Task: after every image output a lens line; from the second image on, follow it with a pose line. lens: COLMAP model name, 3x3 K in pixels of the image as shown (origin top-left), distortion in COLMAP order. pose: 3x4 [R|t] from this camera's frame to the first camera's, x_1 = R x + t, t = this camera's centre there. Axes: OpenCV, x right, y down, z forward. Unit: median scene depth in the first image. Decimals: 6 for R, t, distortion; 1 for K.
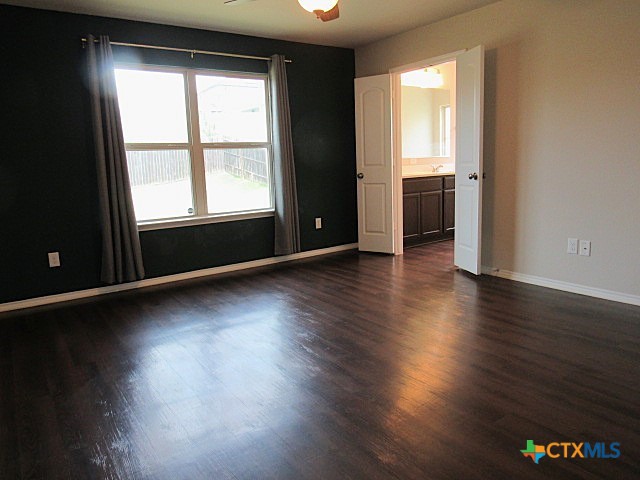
lens RADIAL K [[457.1, 0, 321.6], [0, 457.1, 236.5], [0, 0, 1]] dist [-0.021705, 0.003022]
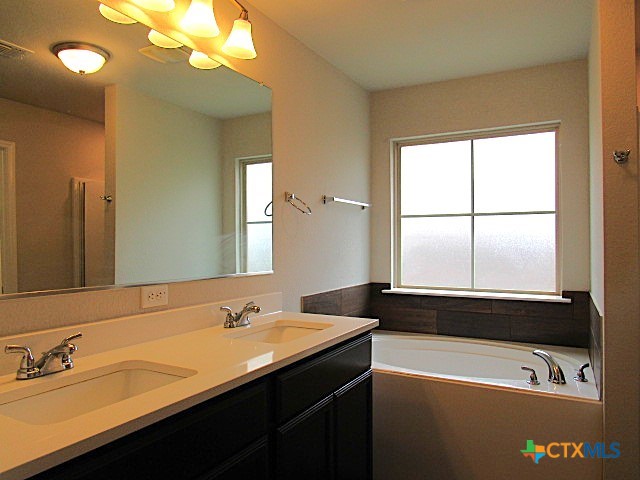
lens RADIAL K [[457.1, 0, 318.8], [0, 457.1, 243.3], [0, 0, 1]] dist [-0.021705, 0.003022]
pose [[0.899223, 0.044819, 0.435190, 0.214857], [0.034531, 0.984364, -0.172727, -0.182350], [-0.436127, 0.170347, 0.883615, 0.905552]]
